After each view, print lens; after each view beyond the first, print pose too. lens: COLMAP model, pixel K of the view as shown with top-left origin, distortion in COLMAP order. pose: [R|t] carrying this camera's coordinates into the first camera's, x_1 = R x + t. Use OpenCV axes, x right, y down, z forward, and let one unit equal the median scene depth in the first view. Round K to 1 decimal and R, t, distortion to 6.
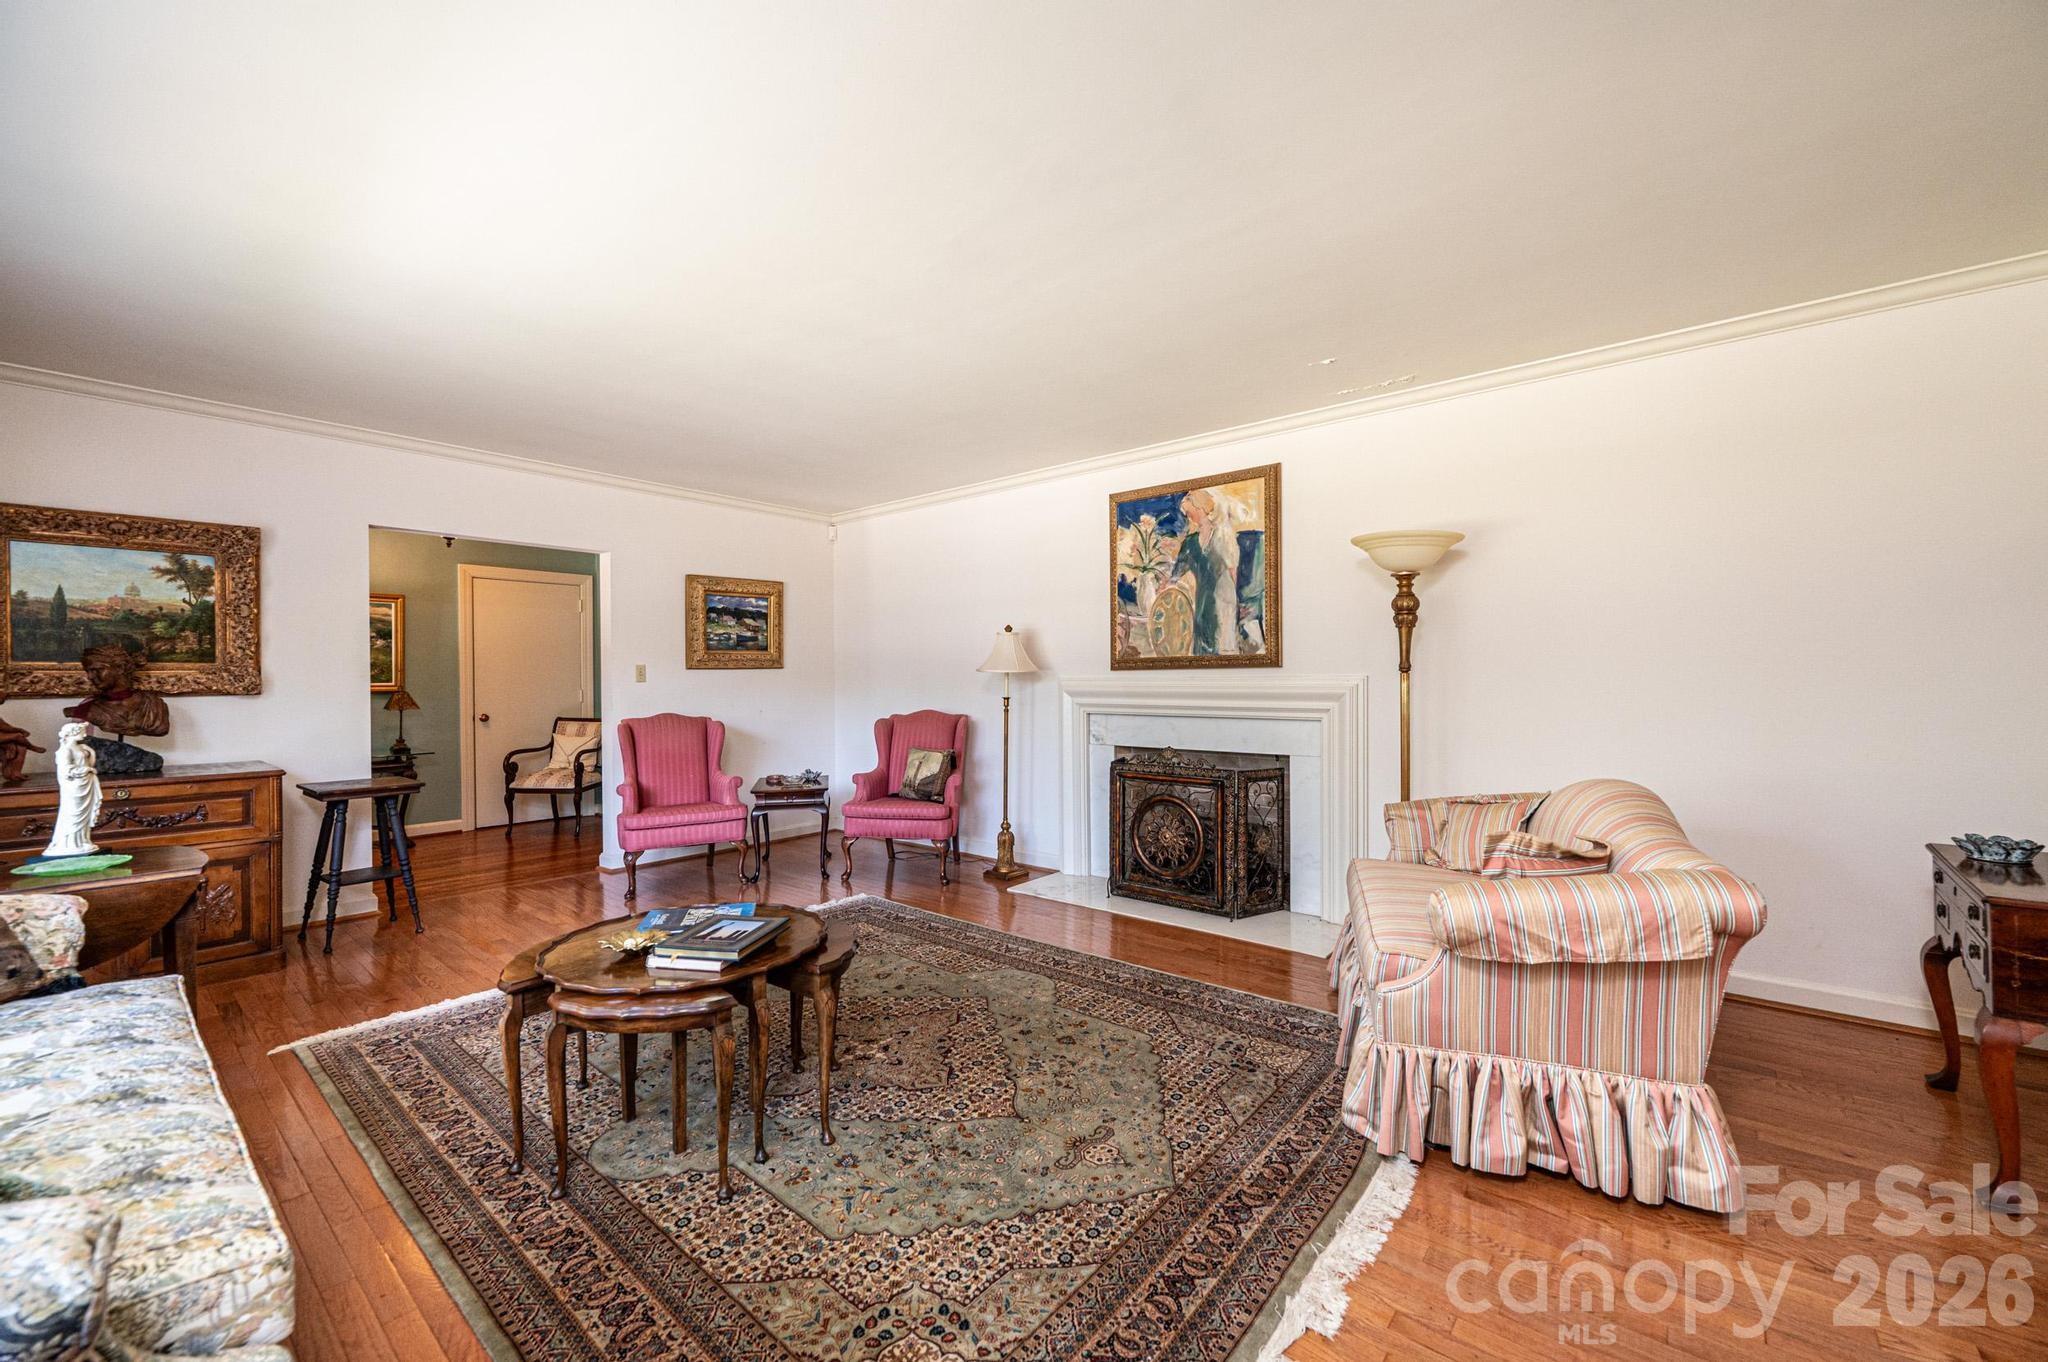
lens RADIAL K [[814.6, 0, 1026.8], [0, 814.6, 679.0], [0, 0, 1]] dist [-0.001982, 0.000346]
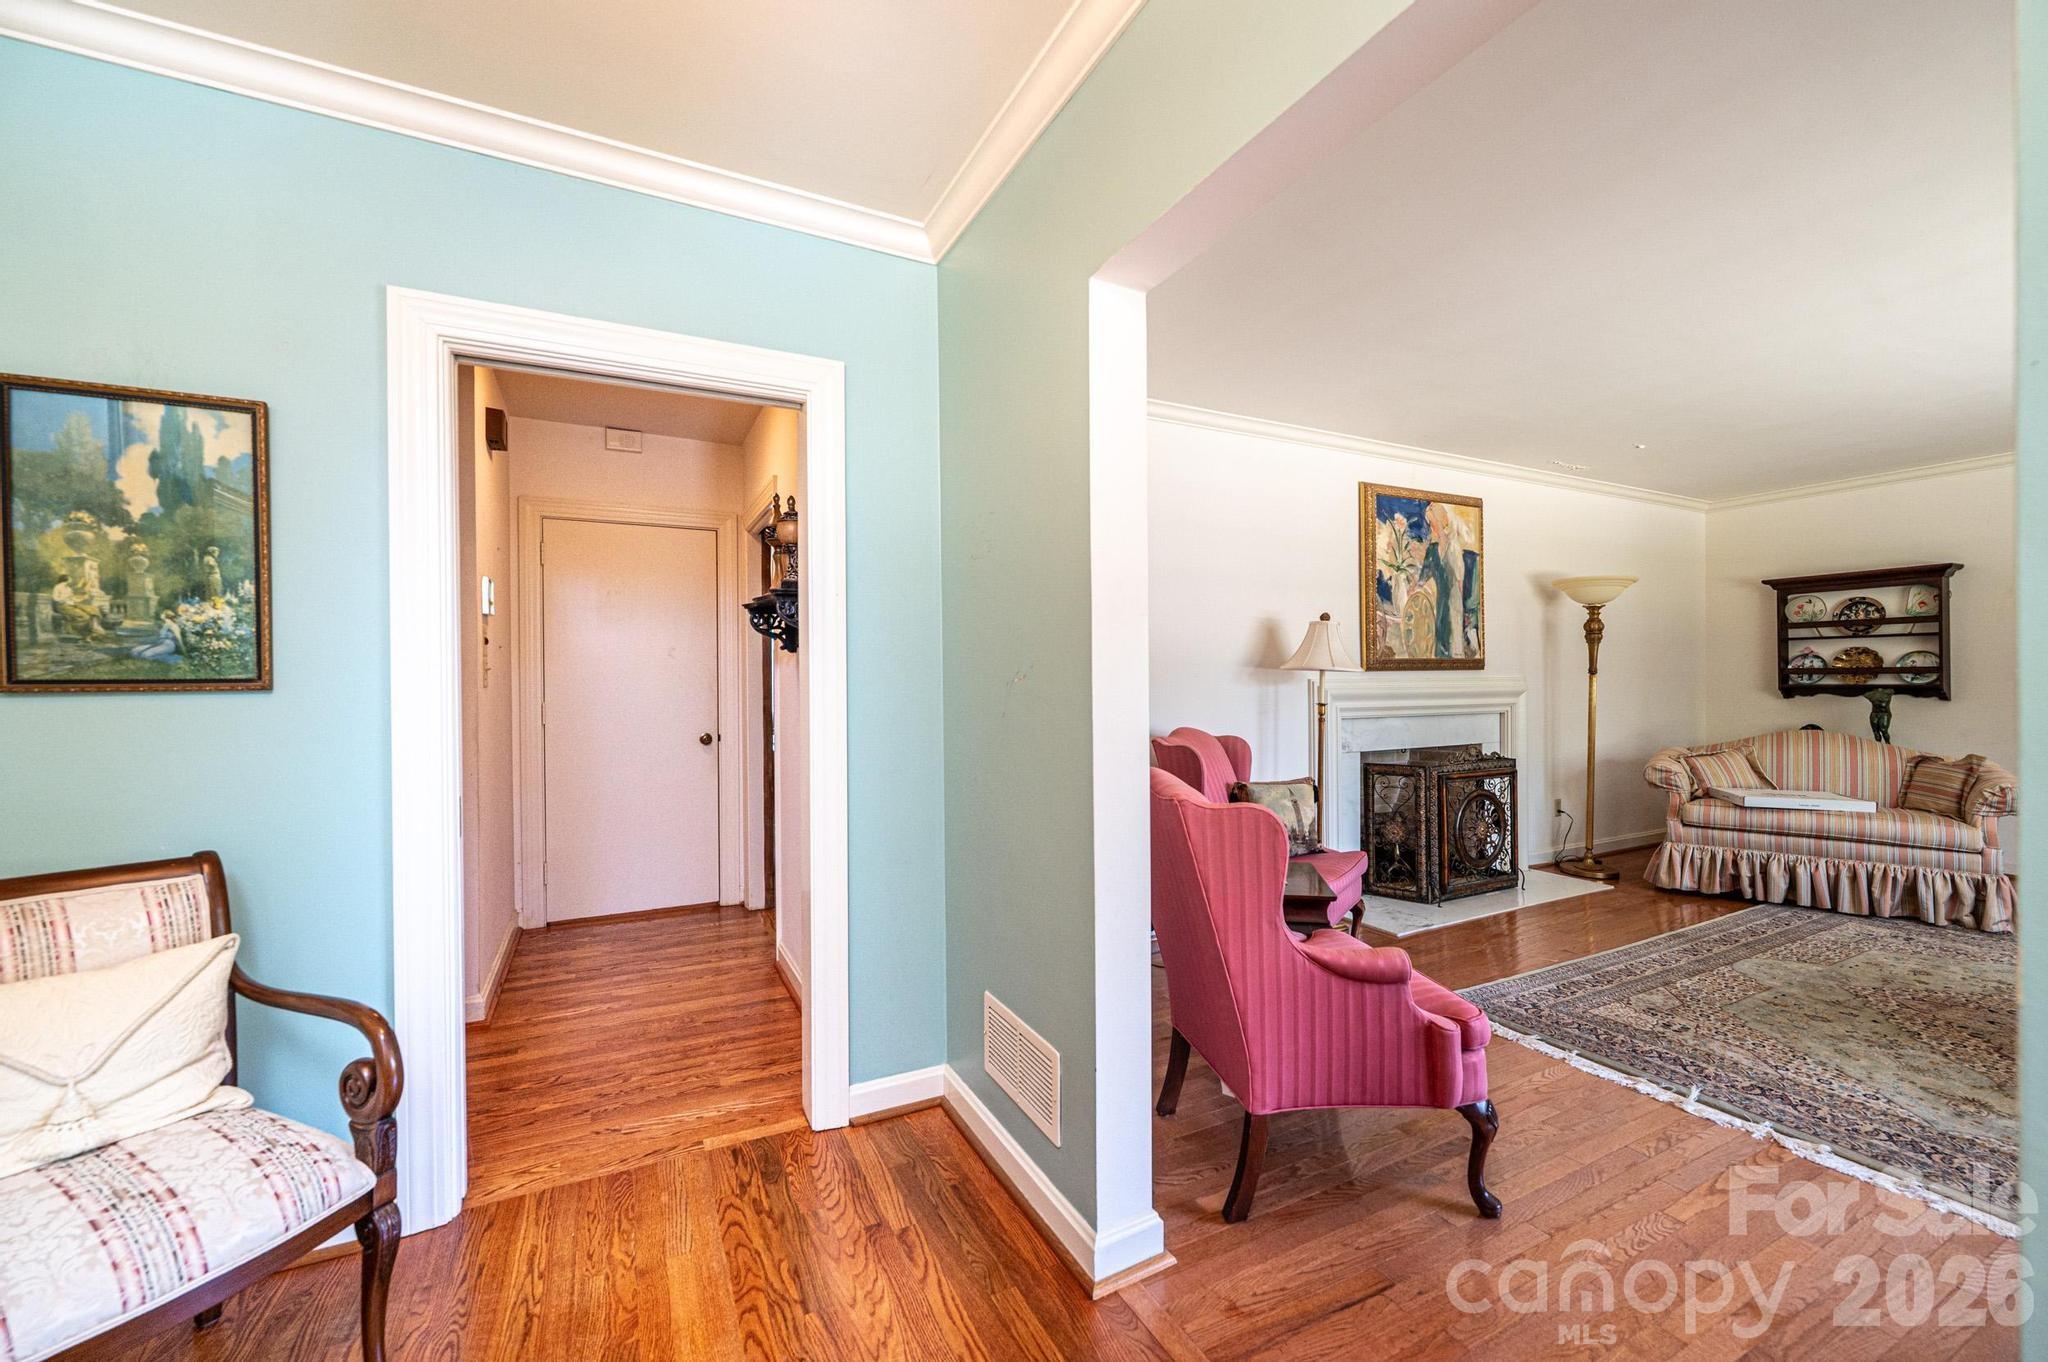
lens RADIAL K [[814.6, 0, 1025.5], [0, 814.6, 681.2], [0, 0, 1]] dist [-0.001982, 0.000346]
pose [[0.391197, 0.000867, 0.920307, -0.972633], [0.006262, 0.999974, -0.003604, 0.001861], [-0.920286, 0.007173, 0.391181, 1.069093]]
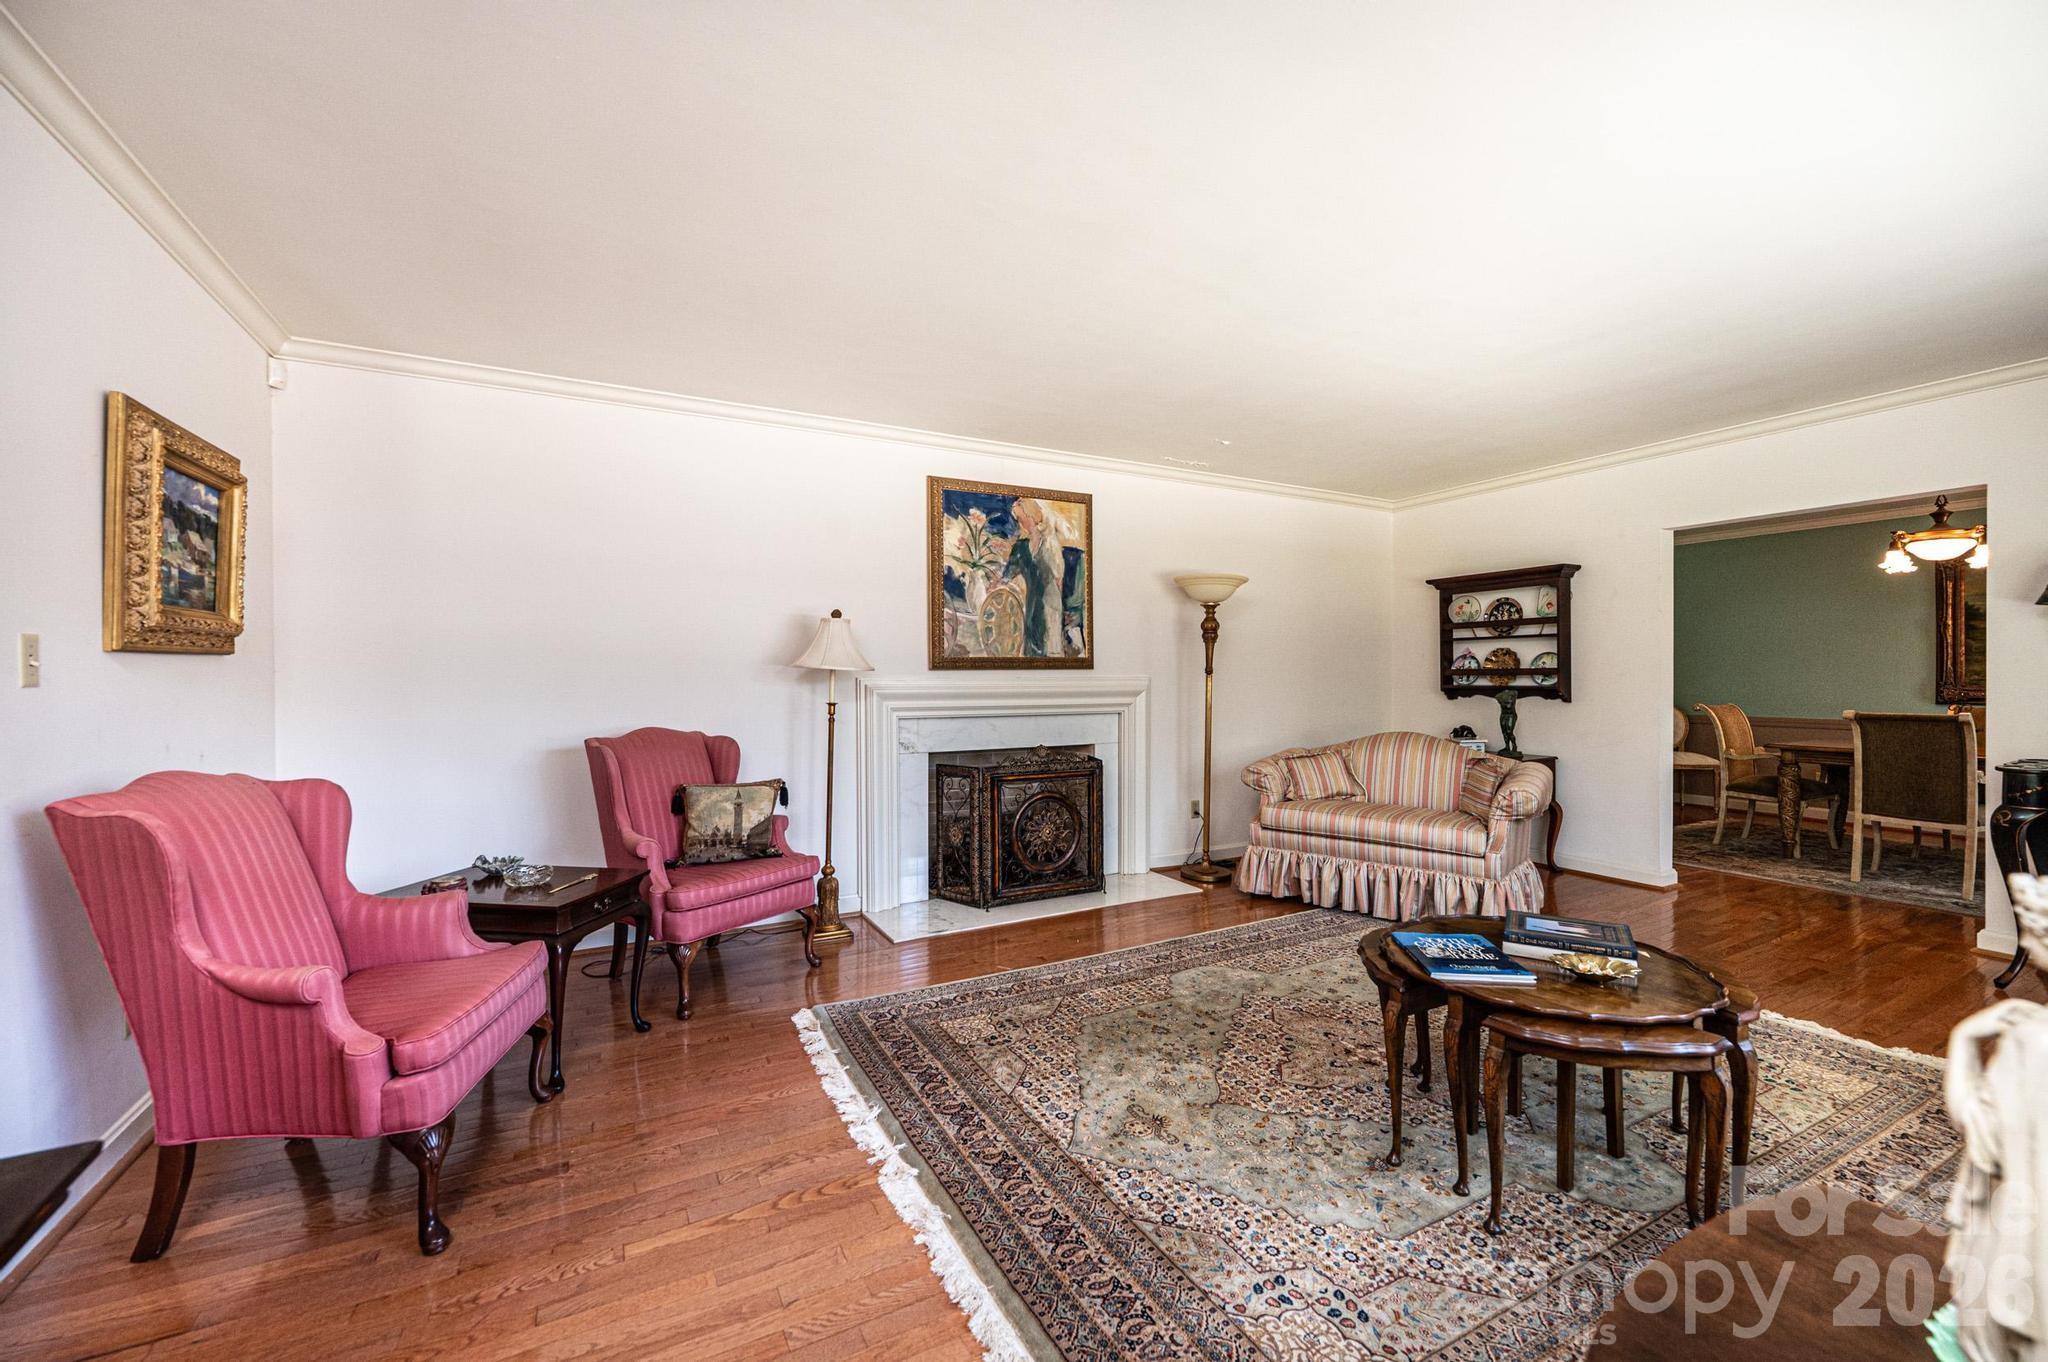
lens RADIAL K [[814.6, 0, 1027.0], [0, 814.6, 680.7], [0, 0, 1]] dist [-0.001982, 0.000346]
pose [[0.372724, -0.000001, 0.927942, -0.752093], [0.001810, 0.999998, -0.000726, 0.002405], [-0.927940, 0.001951, 0.372723, 0.605313]]
